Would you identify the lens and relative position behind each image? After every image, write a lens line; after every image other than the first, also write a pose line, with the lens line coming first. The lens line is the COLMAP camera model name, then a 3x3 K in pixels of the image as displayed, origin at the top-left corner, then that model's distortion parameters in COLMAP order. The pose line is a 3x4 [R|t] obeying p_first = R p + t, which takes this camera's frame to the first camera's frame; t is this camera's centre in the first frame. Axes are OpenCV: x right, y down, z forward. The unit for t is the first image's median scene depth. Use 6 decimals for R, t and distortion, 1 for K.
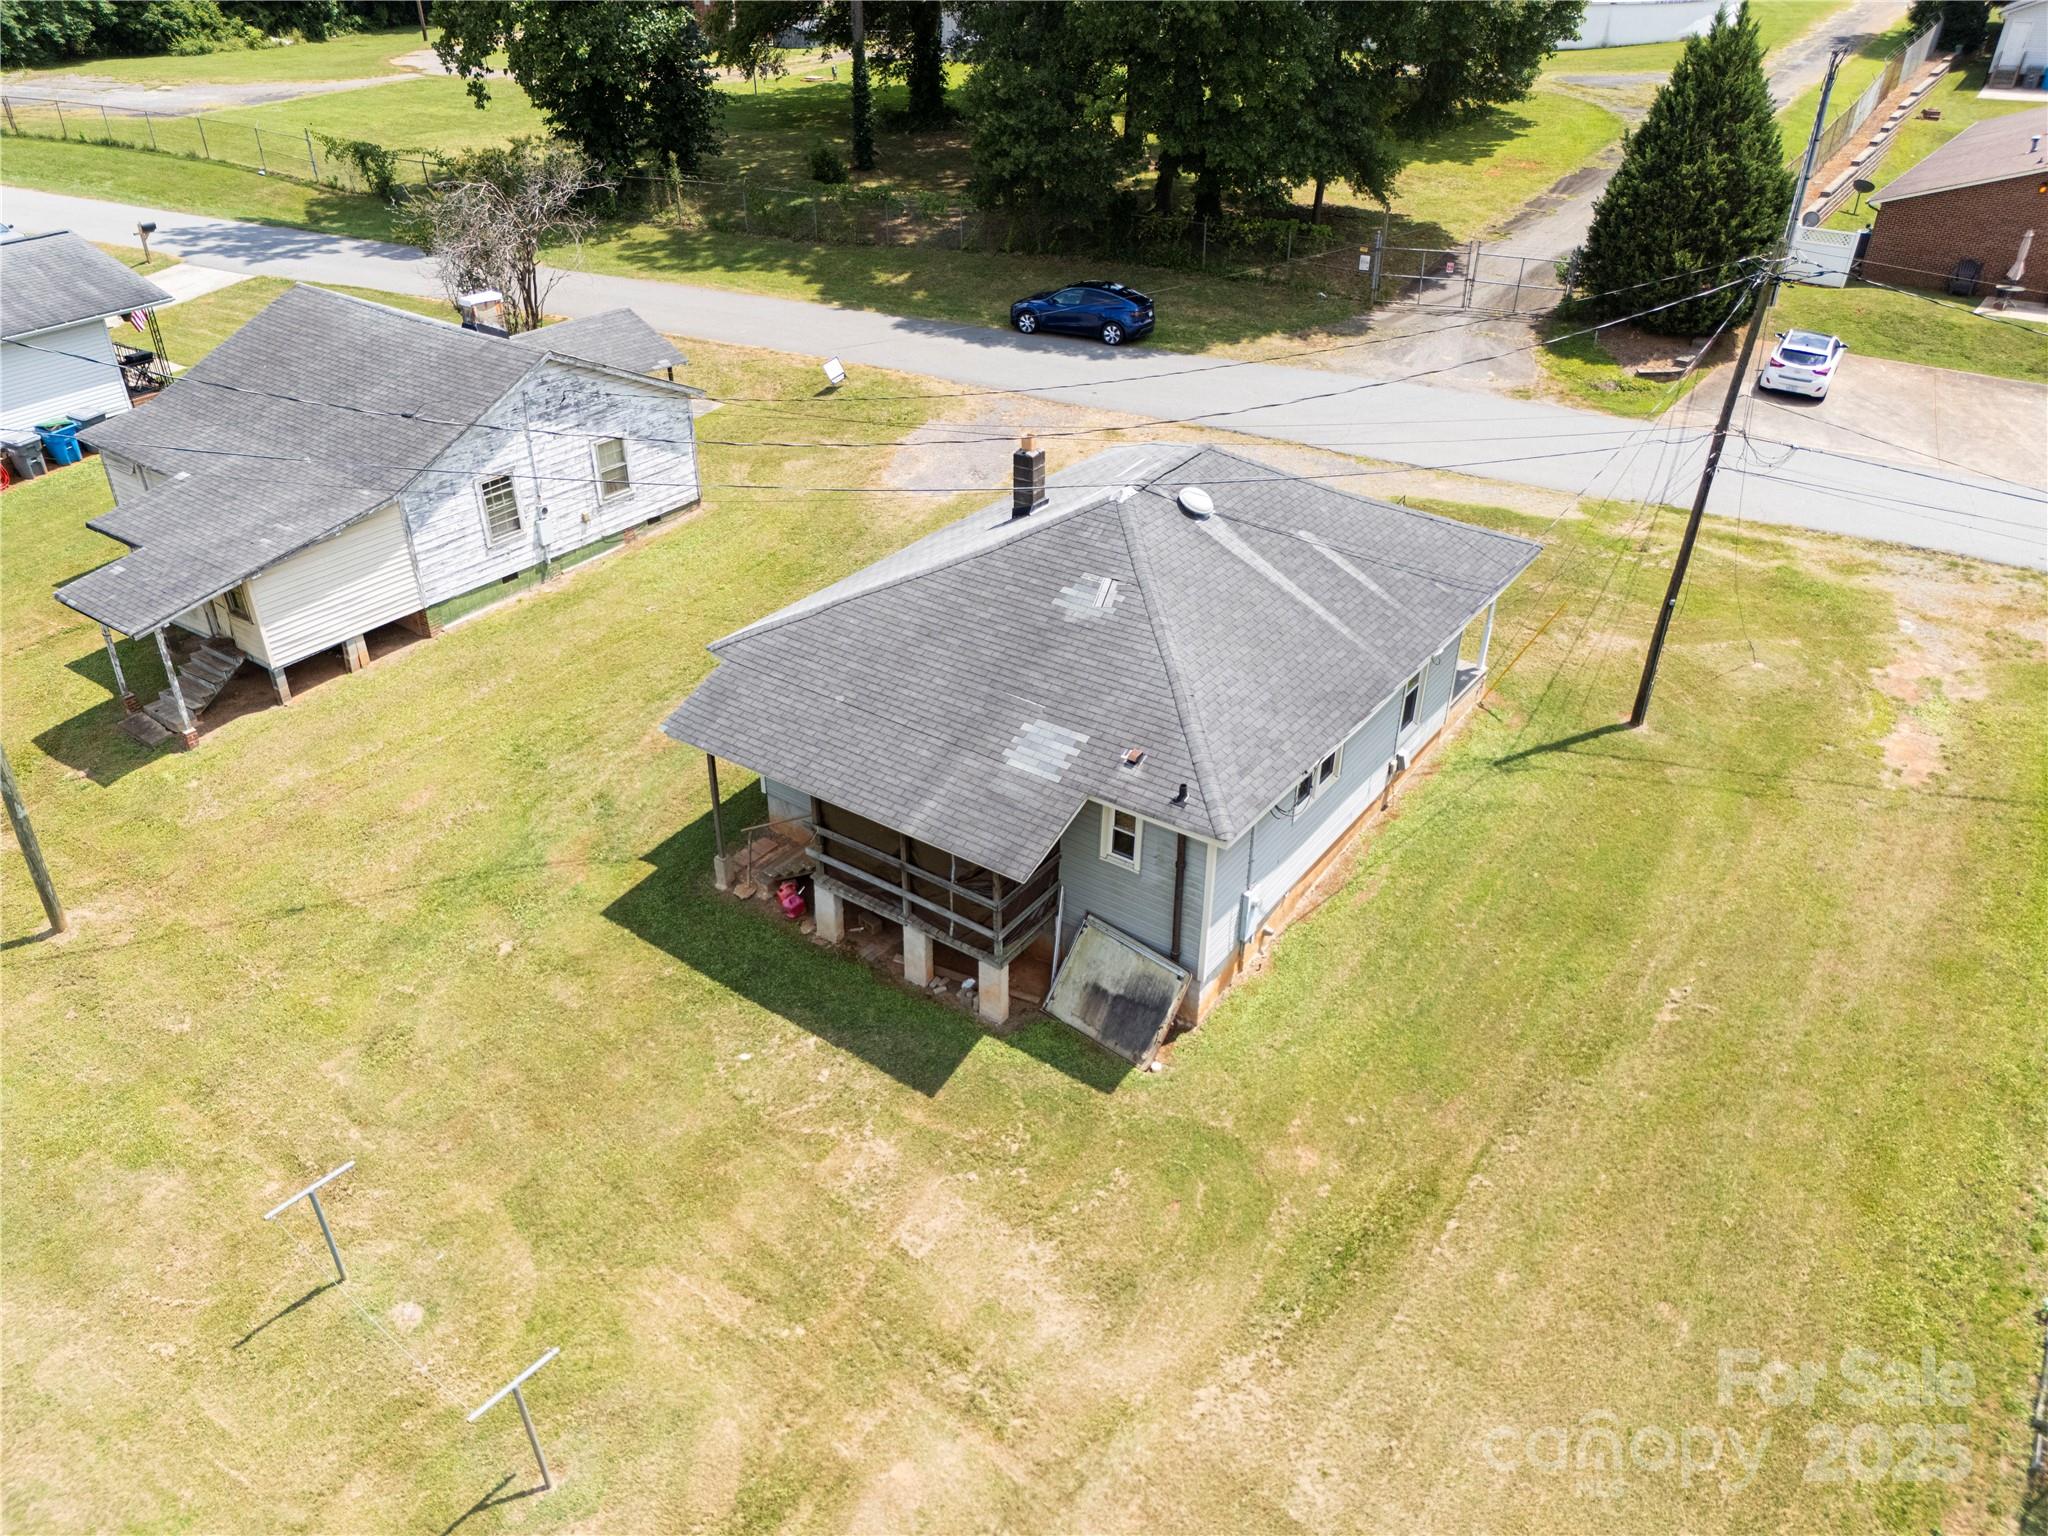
lens RADIAL K [[1512.0, 0, 1024.0], [0, 1512.0, 768.0], [0, 0, 1]] dist [0.075399, -0.080997]
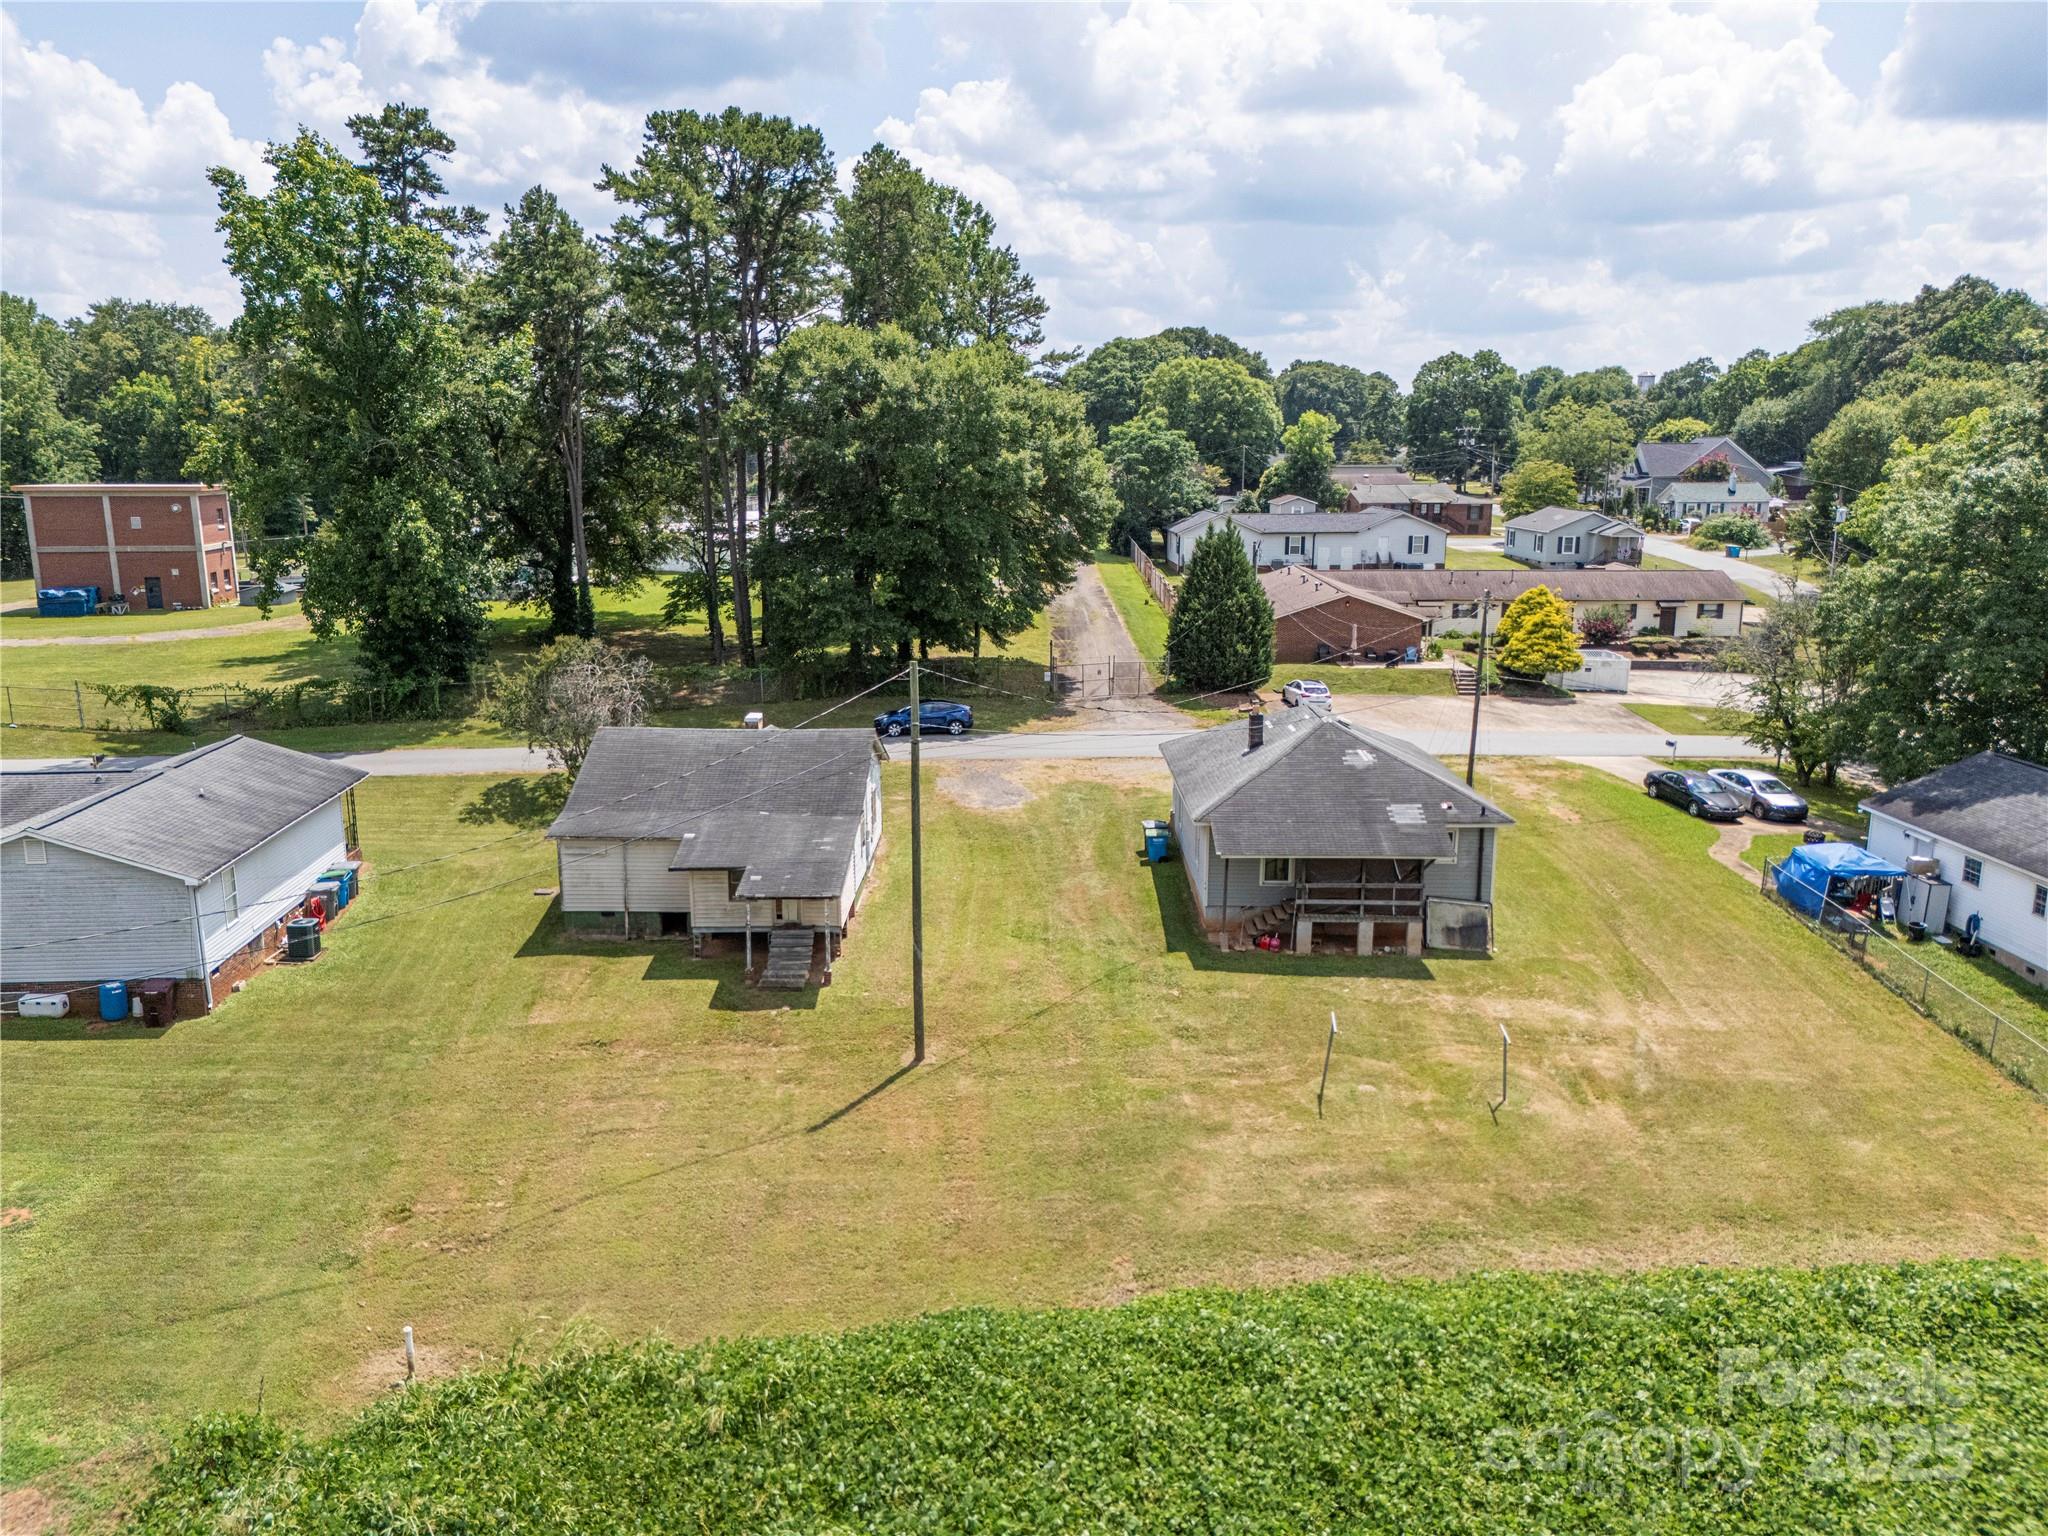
lens RADIAL K [[1512.0, 0, 1024.0], [0, 1512.0, 768.0], [0, 0, 1]] dist [0.075399, -0.080997]
pose [[0.817724, -0.126138, 0.561619, -1.102757], [0.301683, 0.924868, -0.231532, 0.177079], [-0.490219, 0.358760, 0.794340, -0.307100]]
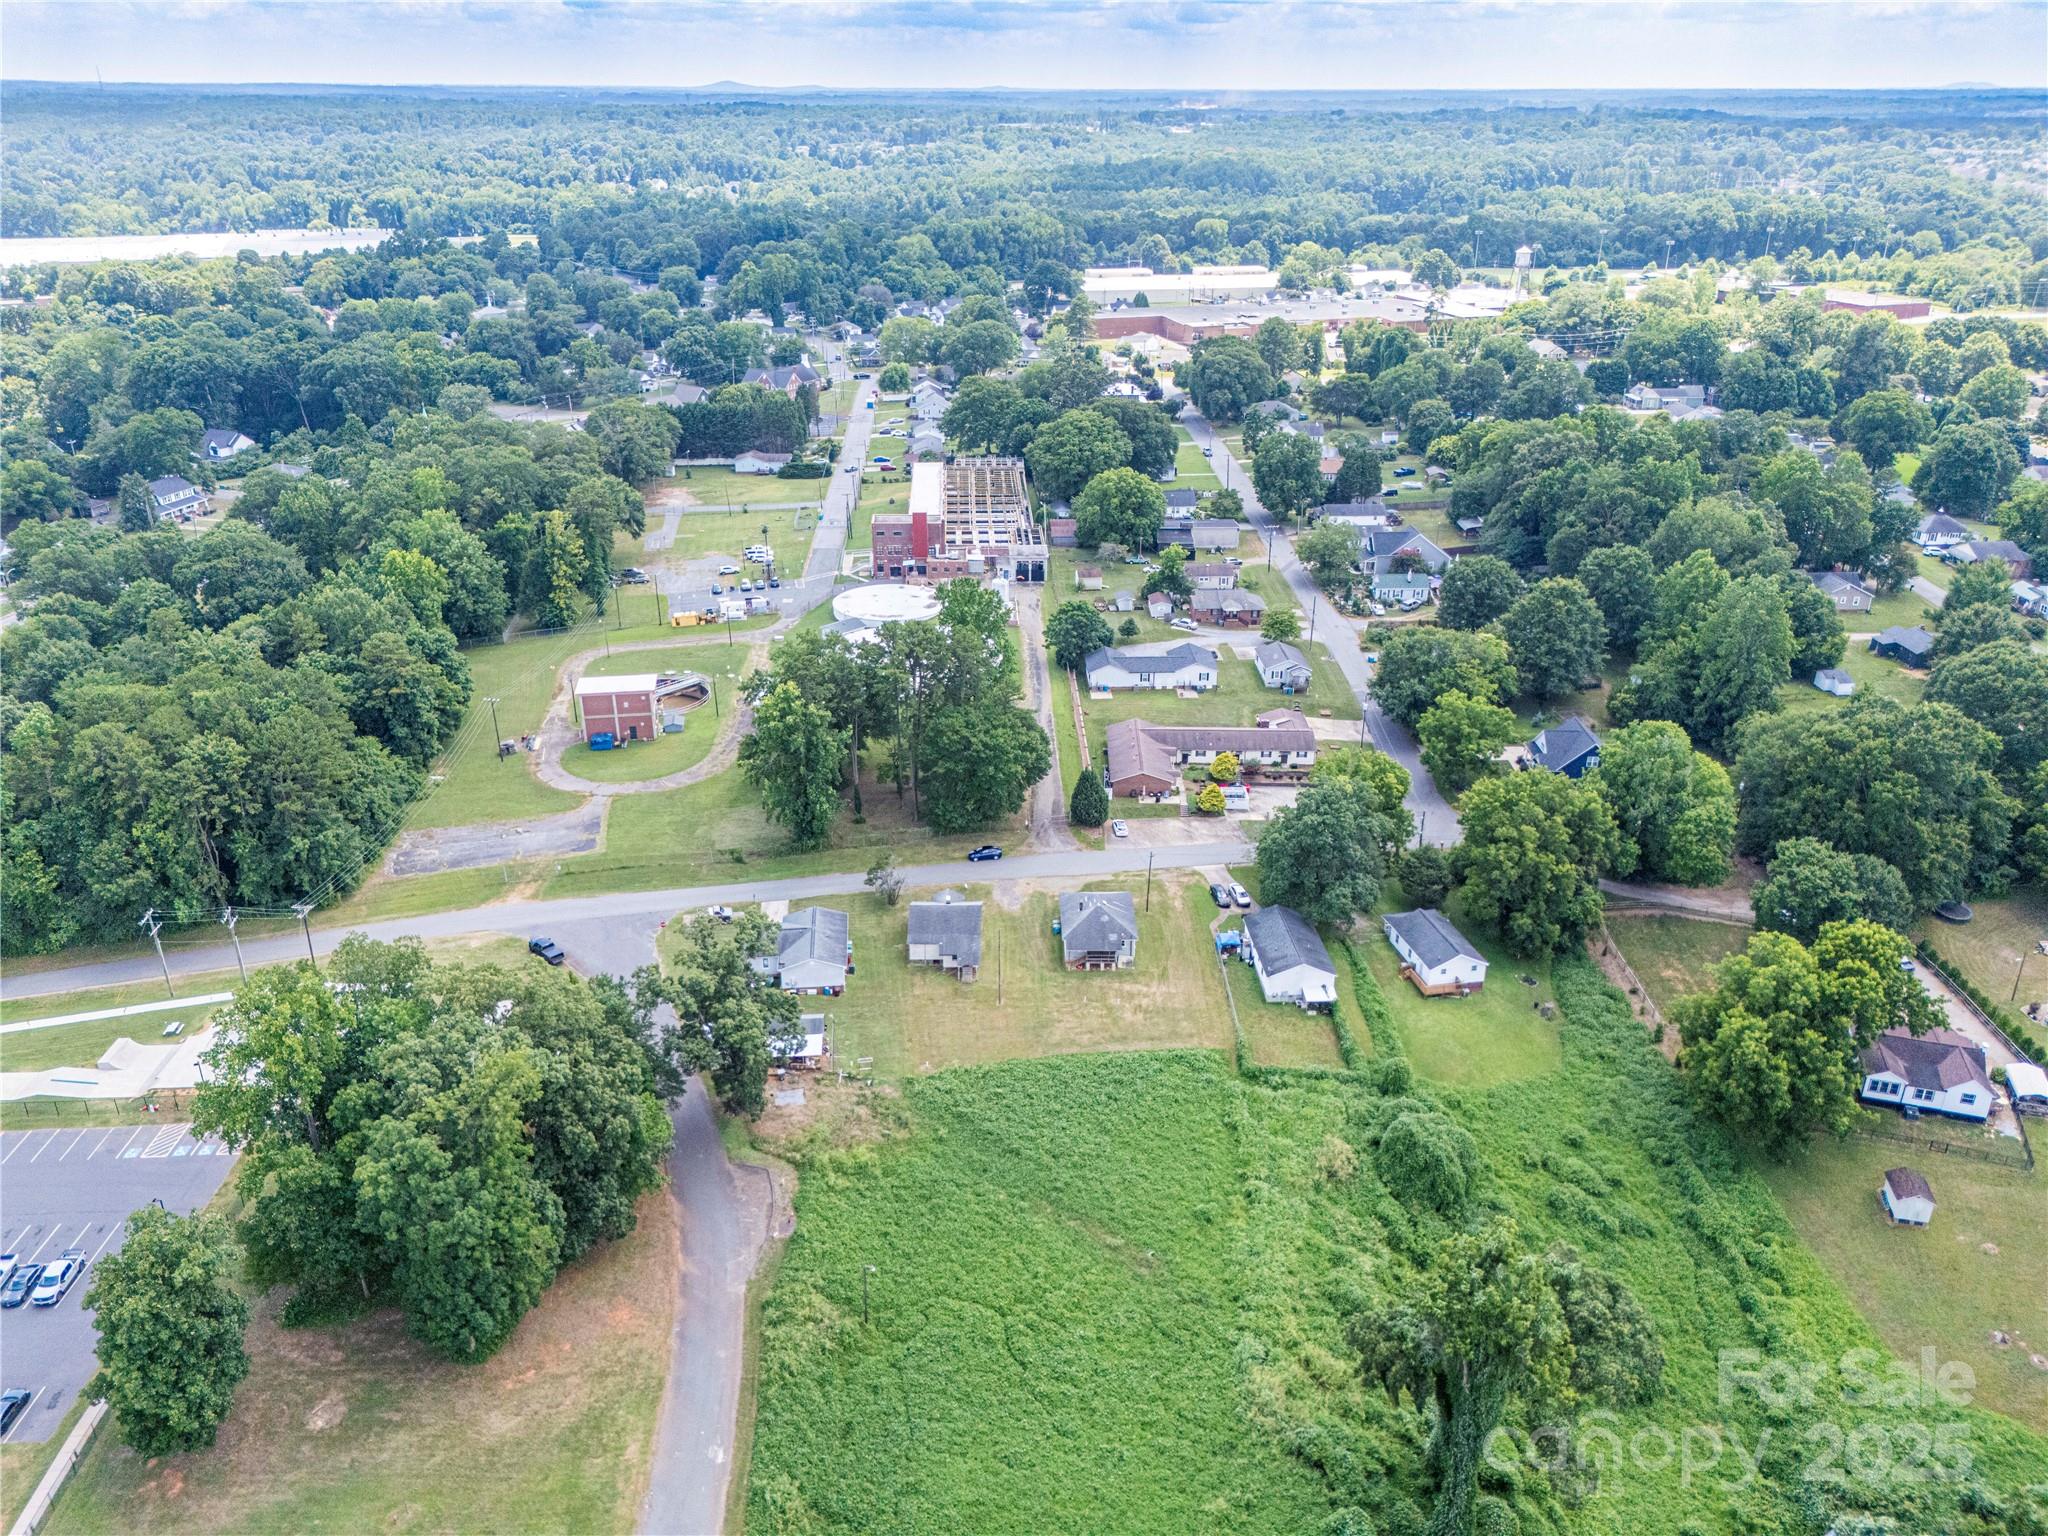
lens RADIAL K [[1512.0, 0, 1024.0], [0, 1512.0, 768.0], [0, 0, 1]] dist [0.075399, -0.080997]
pose [[0.808955, -0.243071, 0.535265, -3.346264], [0.305555, 0.951714, -0.029604, -0.582798], [-0.502224, 0.187502, 0.844165, -4.358994]]
